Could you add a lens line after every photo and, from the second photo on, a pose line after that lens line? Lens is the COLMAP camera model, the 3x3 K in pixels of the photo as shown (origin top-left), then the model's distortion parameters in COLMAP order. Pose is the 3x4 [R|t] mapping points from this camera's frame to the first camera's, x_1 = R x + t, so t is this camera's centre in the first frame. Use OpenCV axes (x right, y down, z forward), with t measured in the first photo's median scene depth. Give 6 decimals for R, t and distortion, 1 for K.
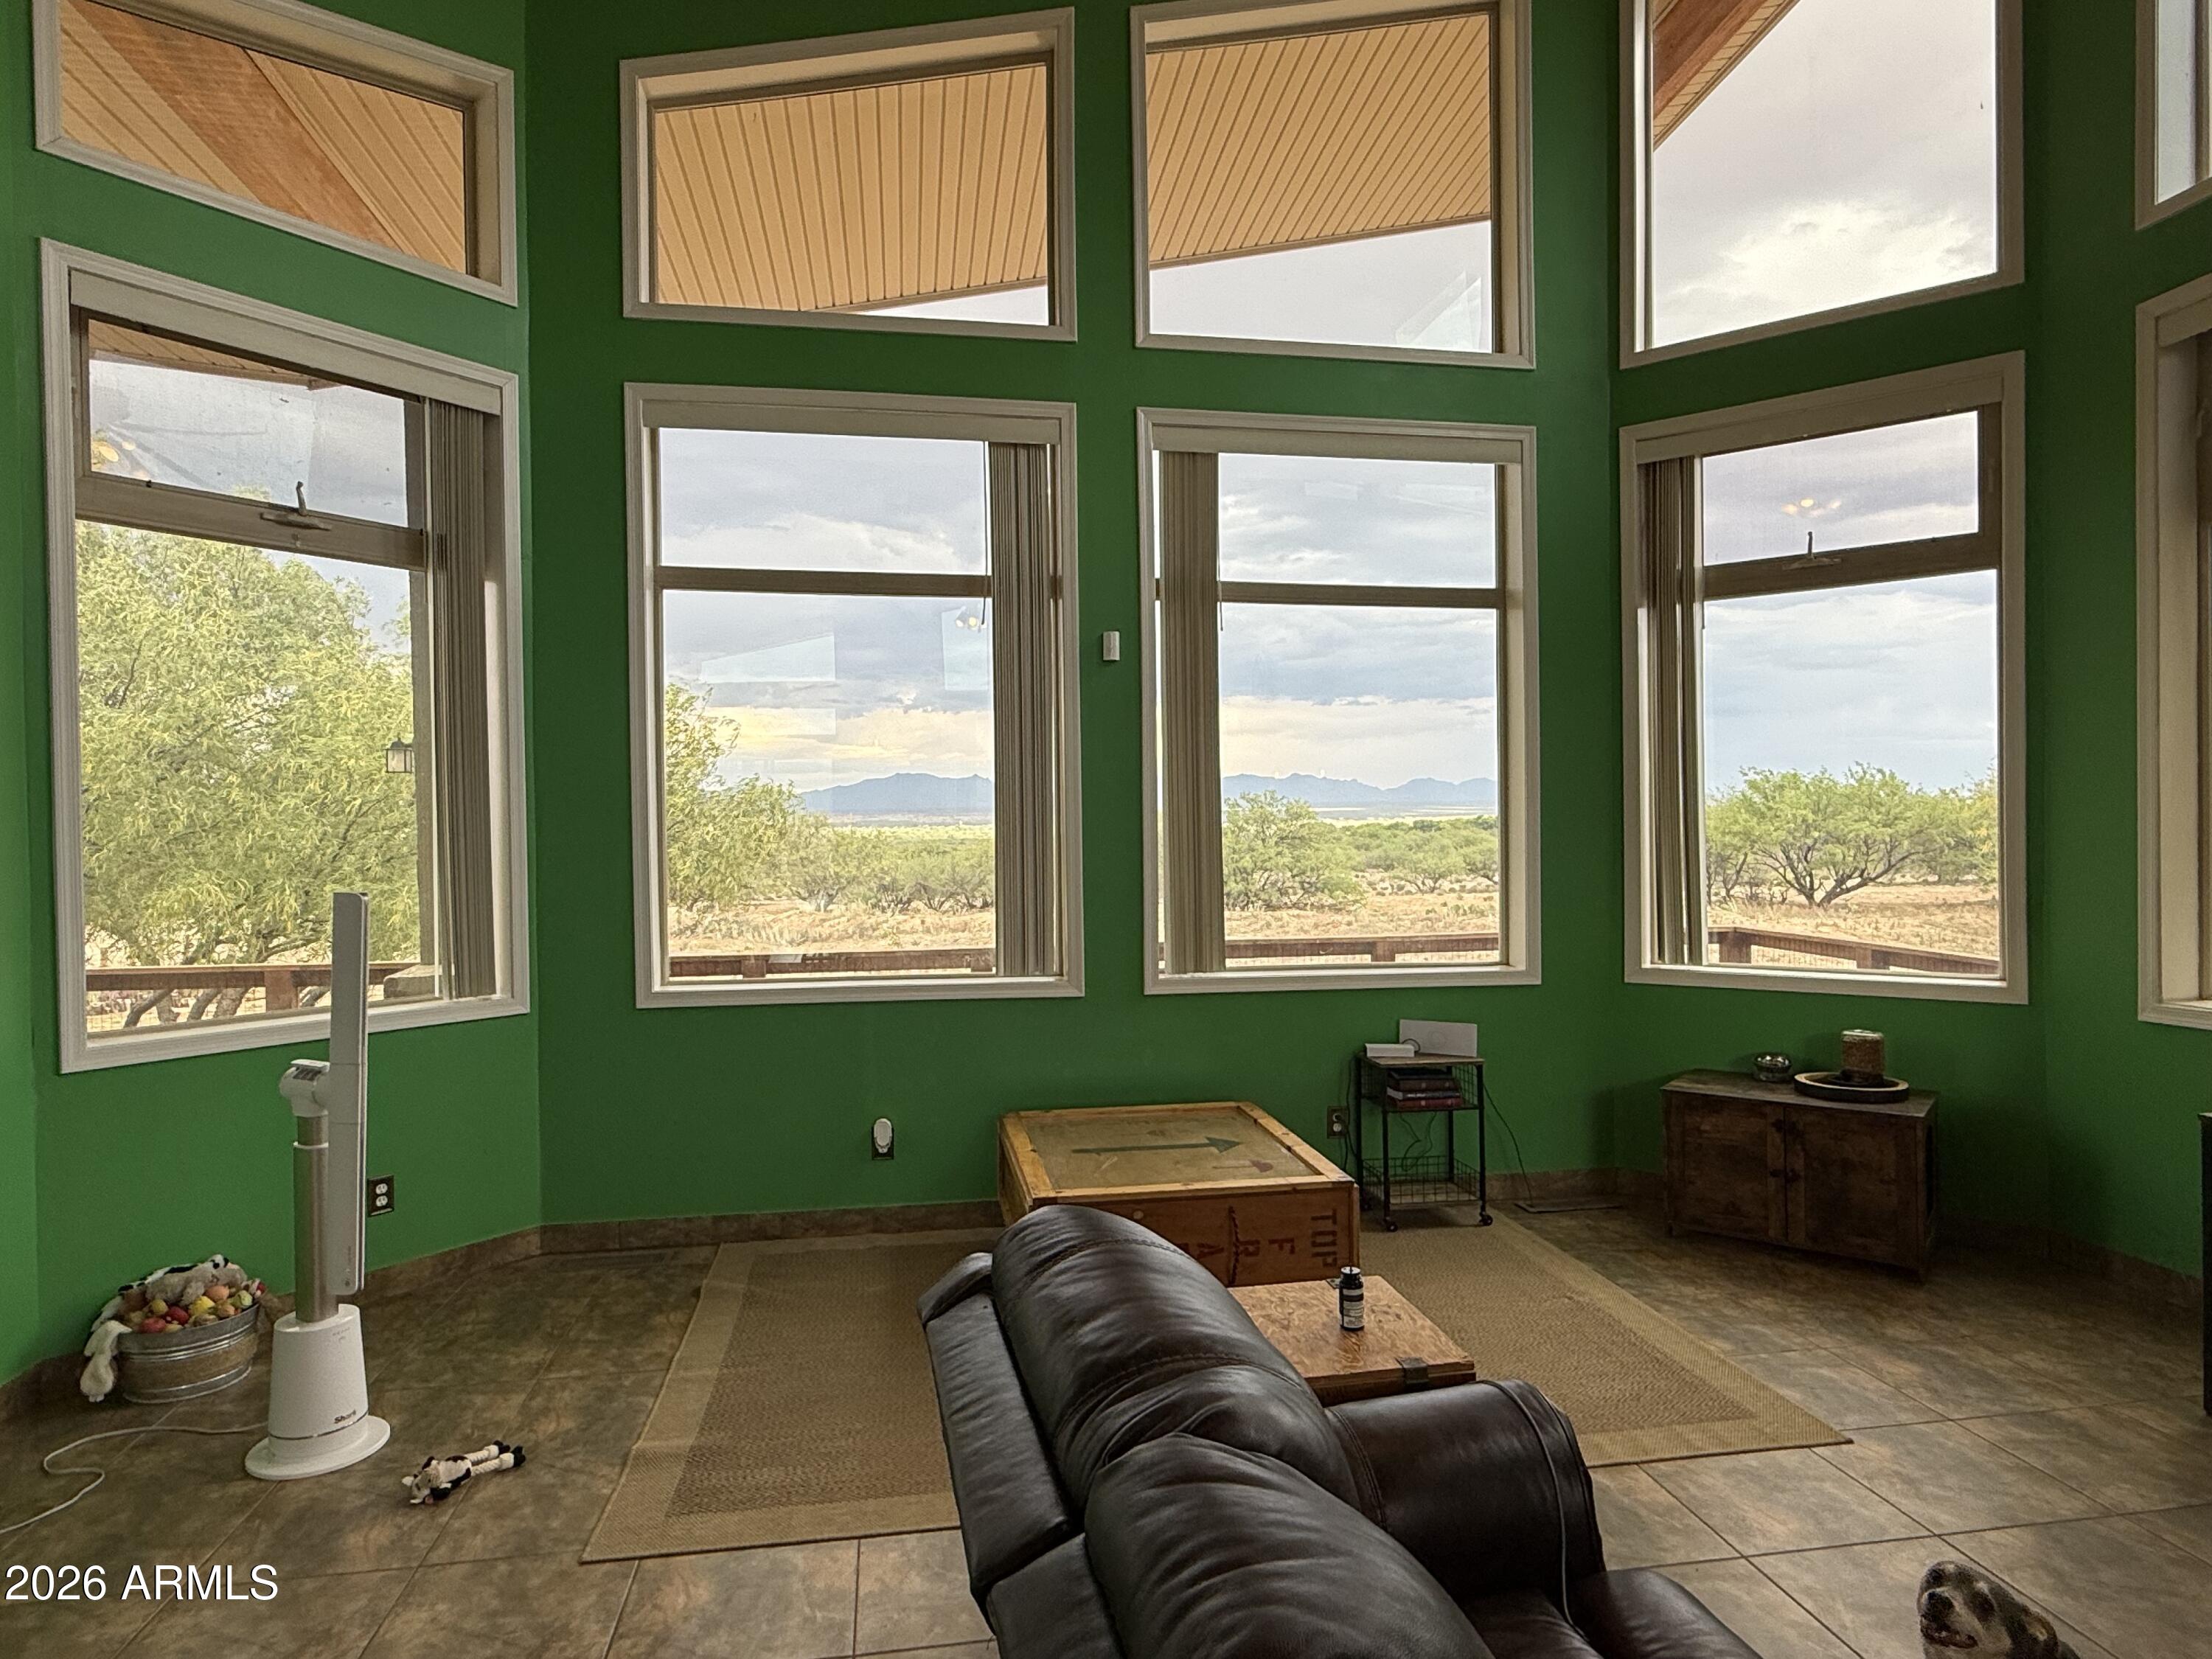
lens RADIAL K [[1310.4, 0, 1106.0], [0, 1310.4, 829.5], [0, 0, 1]] dist [0.005850, -0.000356]
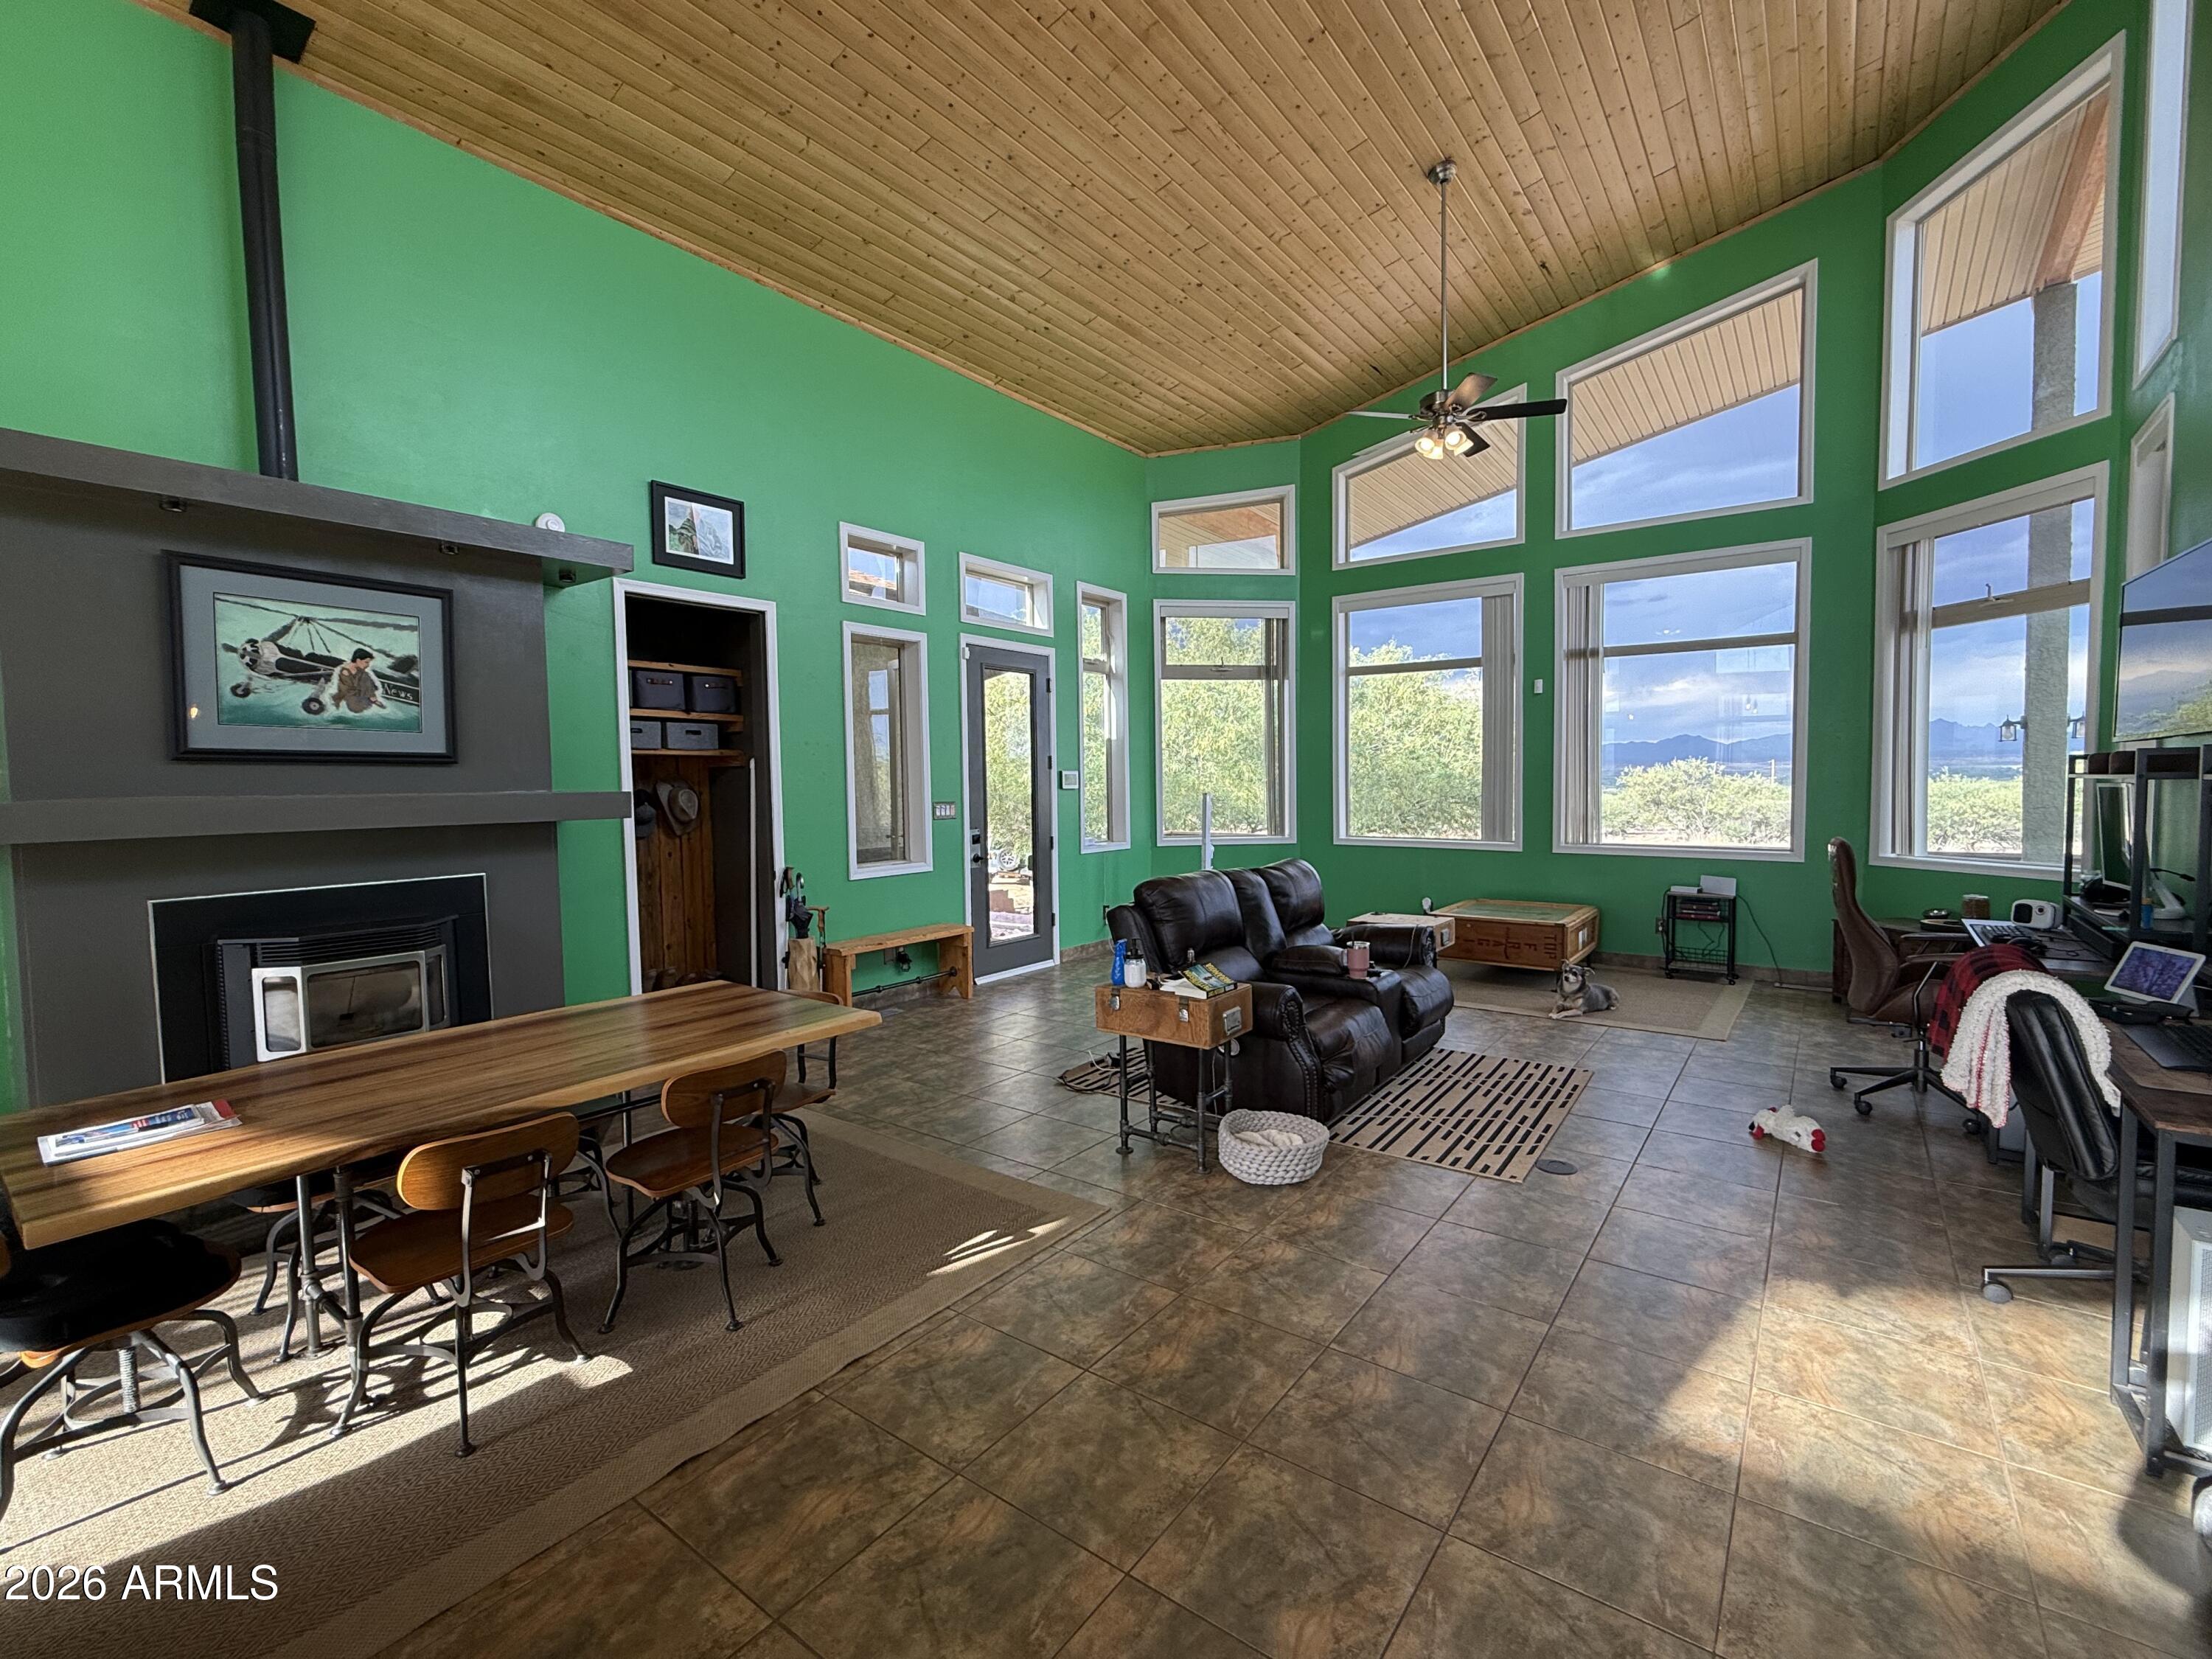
lens RADIAL K [[966.7, 0, 1106.0], [0, 966.7, 829.5], [0, 0, 1]] dist [-0.000289, -0.000278]
pose [[0.691169, 0.038628, -0.721660, 0.655451], [0.002064, 0.998461, 0.055421, 0.002167], [0.722690, -0.039795, 0.690026, -0.586783]]
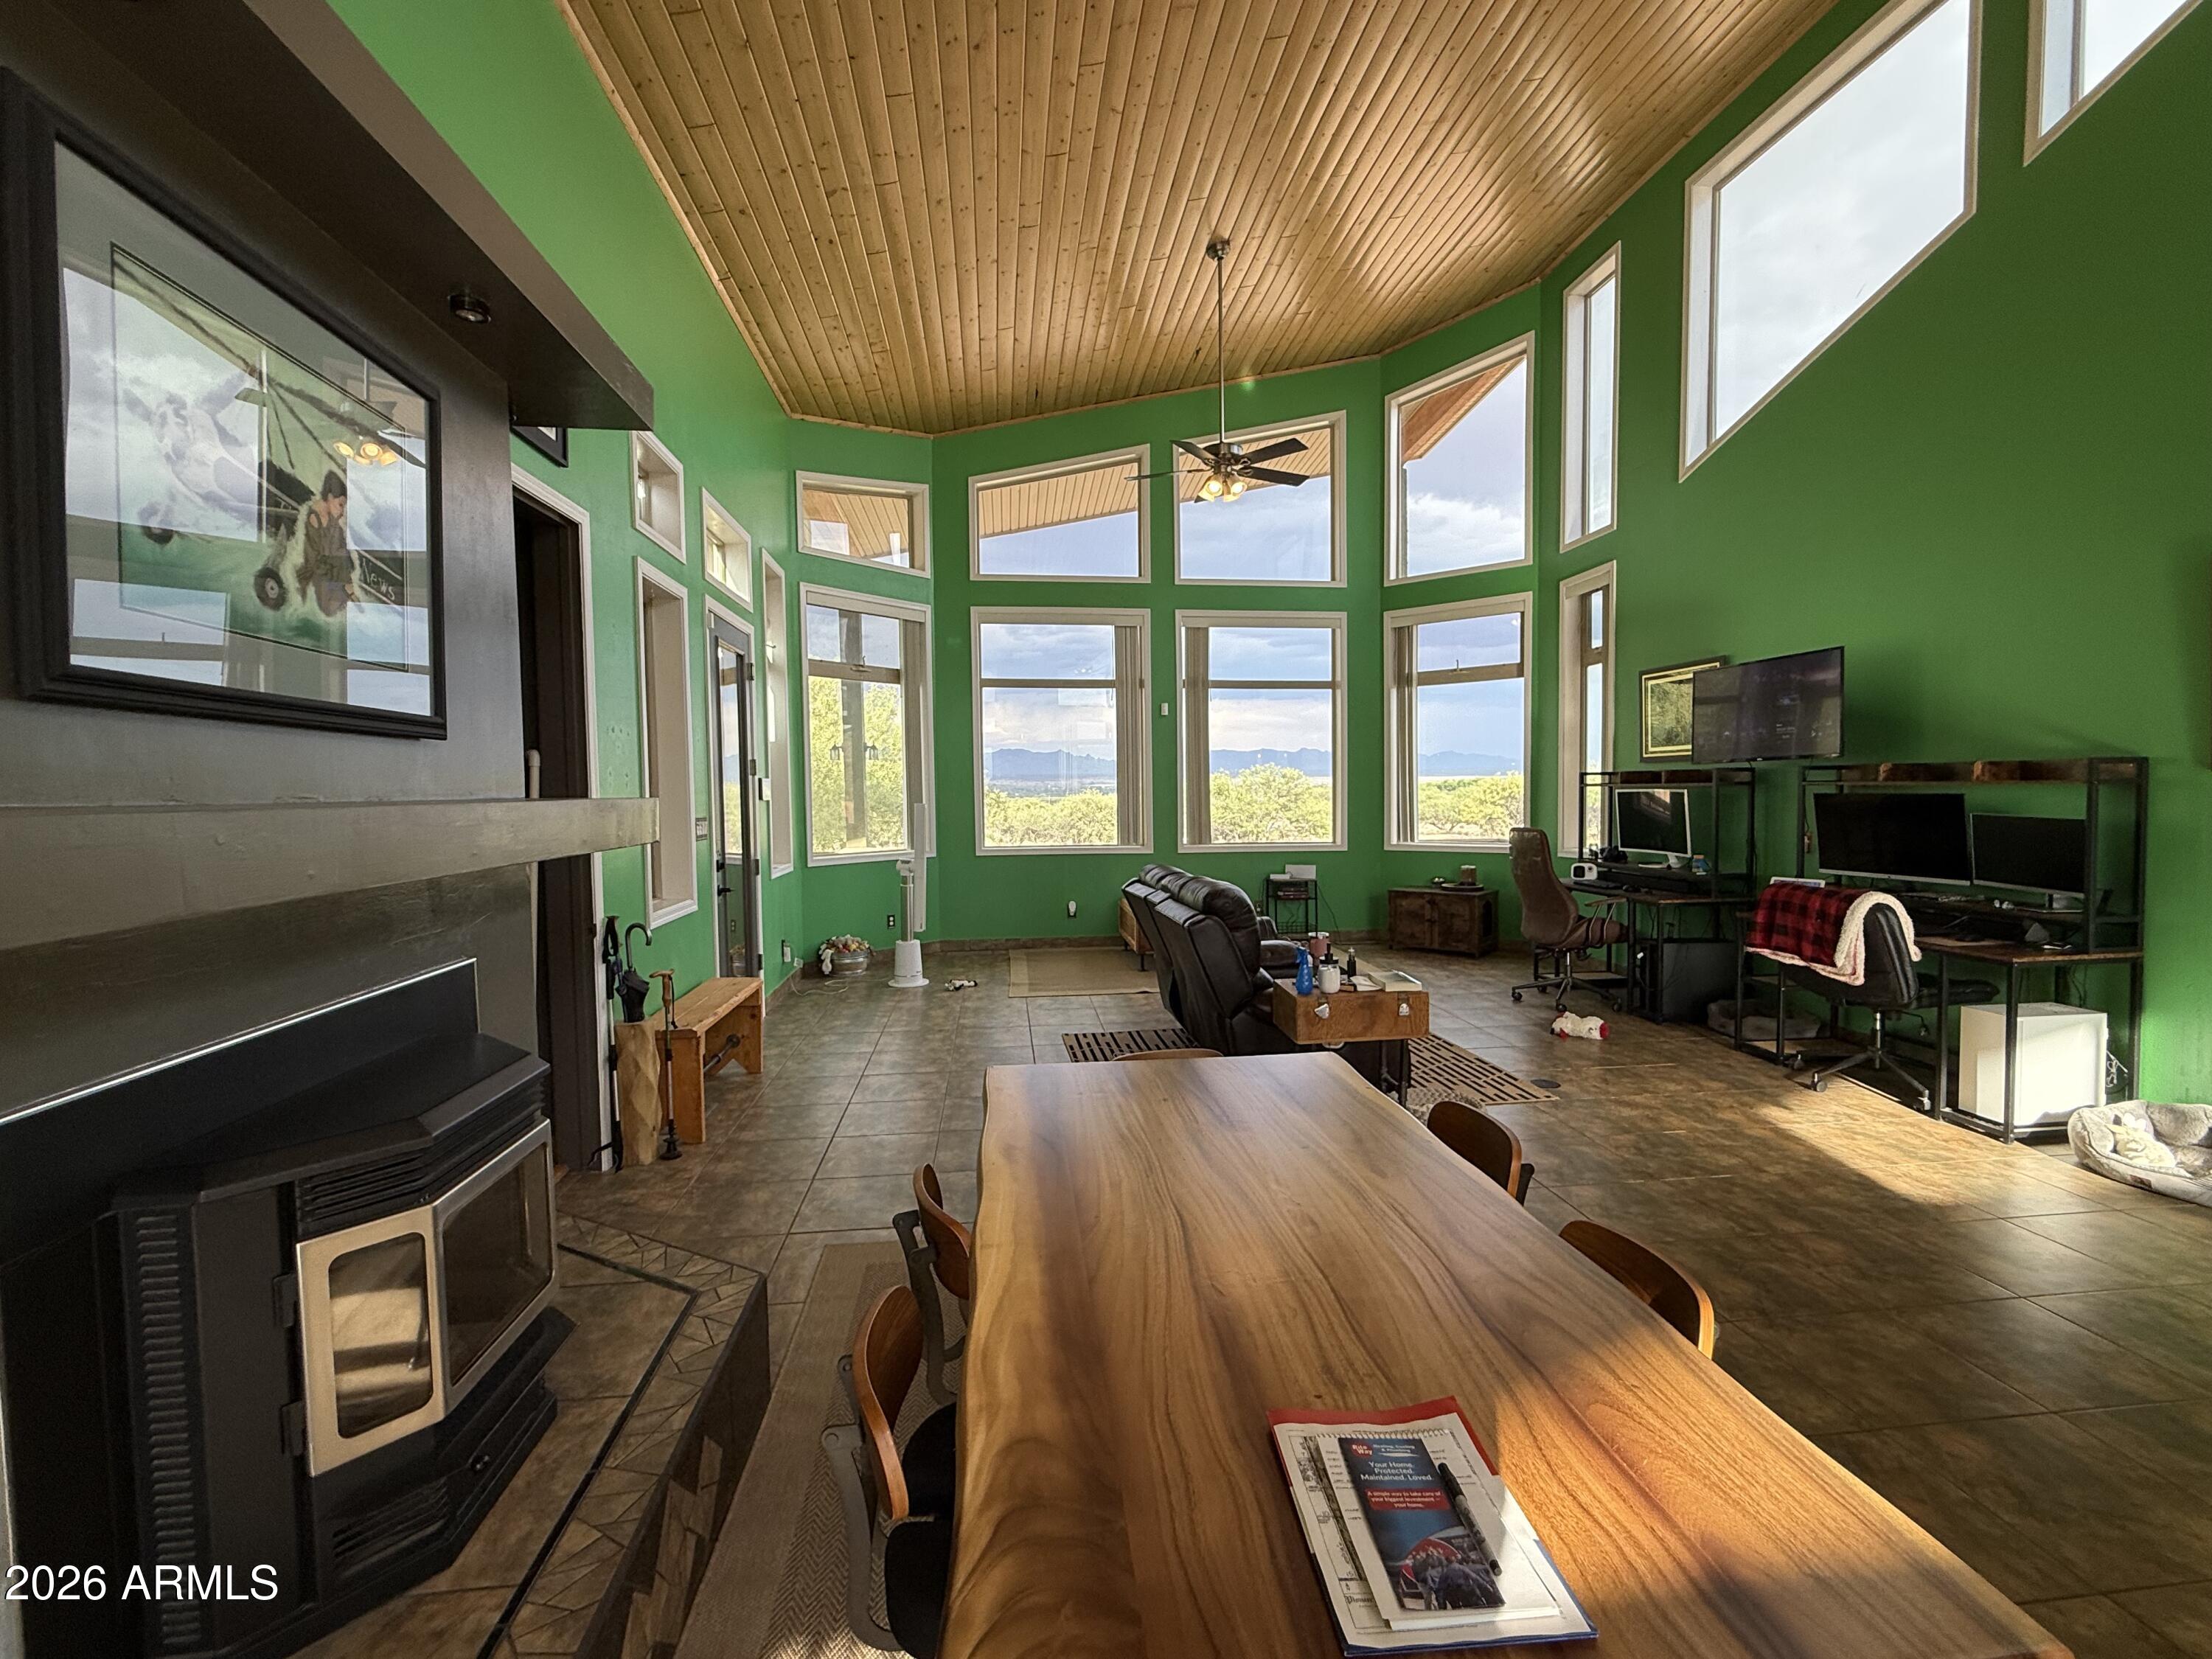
lens RADIAL K [[964.9, 0, 1106.0], [0, 964.9, 829.5], [0, 0, 1]] dist [-0.003541, 0.000043]
pose [[0.998580, 0.001441, -0.053248, -0.008754], [0.000664, 0.999219, 0.039500, 0.012149], [0.053263, -0.039479, 0.997800, -0.801799]]
